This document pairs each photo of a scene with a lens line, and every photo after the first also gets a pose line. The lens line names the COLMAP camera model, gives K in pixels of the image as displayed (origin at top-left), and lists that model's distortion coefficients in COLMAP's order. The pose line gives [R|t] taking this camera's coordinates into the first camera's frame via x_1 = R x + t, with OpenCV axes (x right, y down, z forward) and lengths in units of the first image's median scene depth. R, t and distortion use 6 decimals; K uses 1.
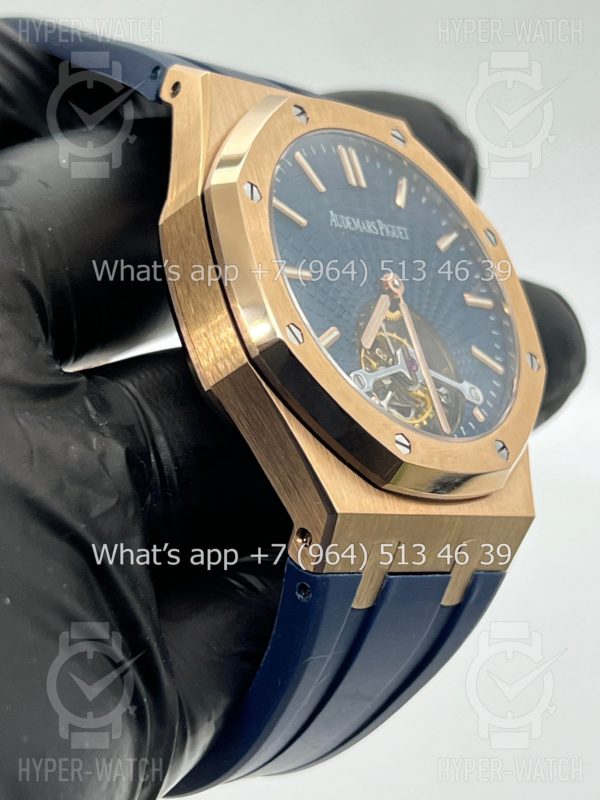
lens RADIAL K [[1868.3, 0, 300.0], [0, 1868.3, 400.0], [0, 0, 1]] dist [0.162161, -0.628942]
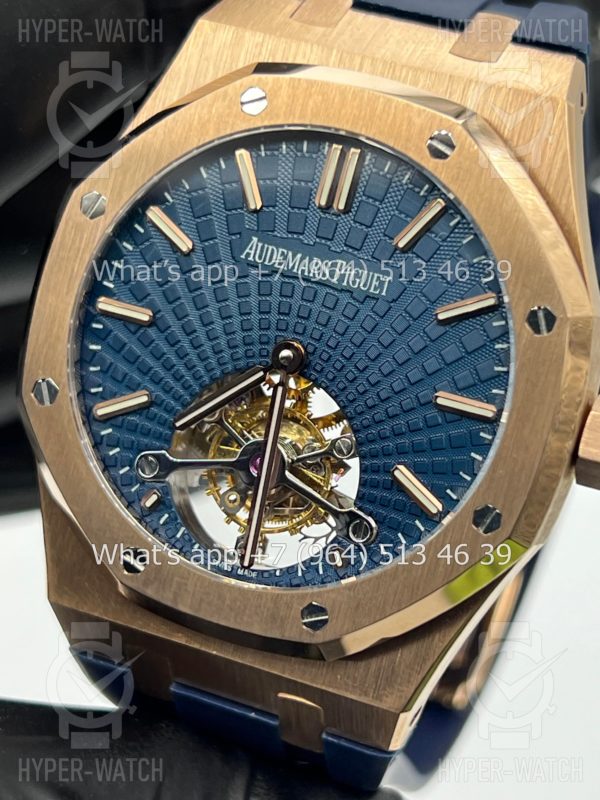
lens RADIAL K [[1868.3, 0, 300.0], [0, 1868.3, 400.0], [0, 0, 1]] dist [0.162161, -0.628942]
pose [[0.380359, 0.418543, -0.824711, 0.676408], [-0.060639, 0.901102, 0.429345, -0.367137], [0.922849, -0.113296, 0.368122, 0.716765]]
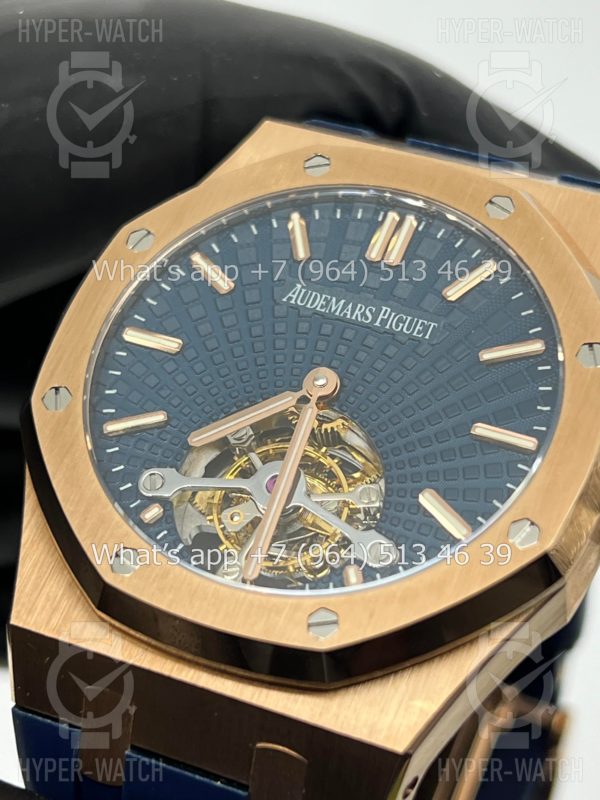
lens RADIAL K [[1868.3, 0, 300.0], [0, 1868.3, 400.0], [0, 0, 1]] dist [0.162161, -0.628942]
pose [[0.437969, 0.050495, -0.897571, 0.695360], [-0.227992, 0.972019, -0.056565, -0.011760], [0.869599, 0.229413, 0.437226, 0.668010]]
